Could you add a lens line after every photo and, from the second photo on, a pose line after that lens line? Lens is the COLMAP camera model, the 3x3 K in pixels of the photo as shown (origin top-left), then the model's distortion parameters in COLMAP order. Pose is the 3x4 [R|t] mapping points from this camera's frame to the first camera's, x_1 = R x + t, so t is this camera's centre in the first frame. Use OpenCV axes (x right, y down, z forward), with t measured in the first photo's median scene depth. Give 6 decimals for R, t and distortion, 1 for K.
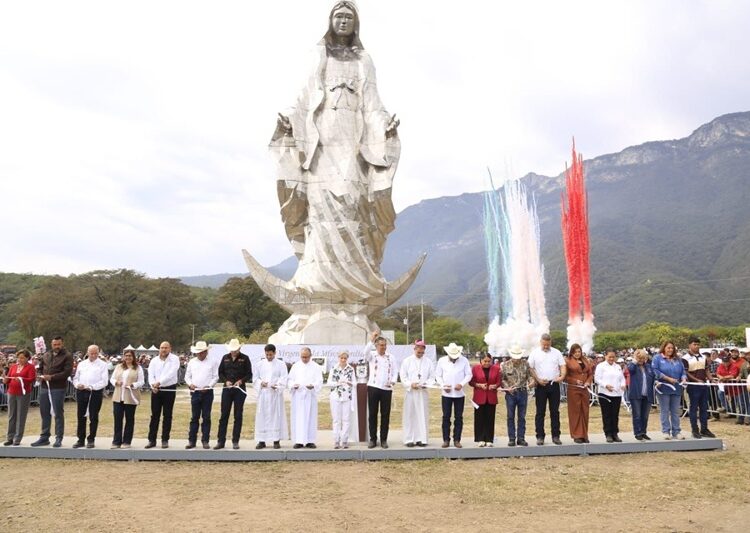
lens RADIAL K [[595.9, 0, 370.2], [0, 595.9, 235.9], [0, 0, 1]] dist [-0.134077, 0.087142]
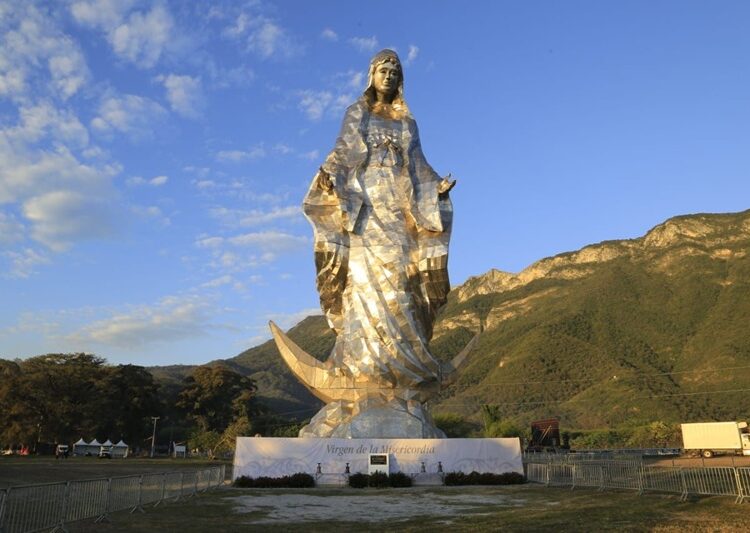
lens RADIAL K [[595.9, 0, 375.8], [0, 595.9, 230.4], [0, 0, 1]] dist [-0.134077, 0.087142]
pose [[0.996565, 0.031302, 0.076672, -0.134299], [-0.017977, 0.985508, -0.168673, 0.032535], [-0.080841, 0.166715, 0.982686, 0.136835]]
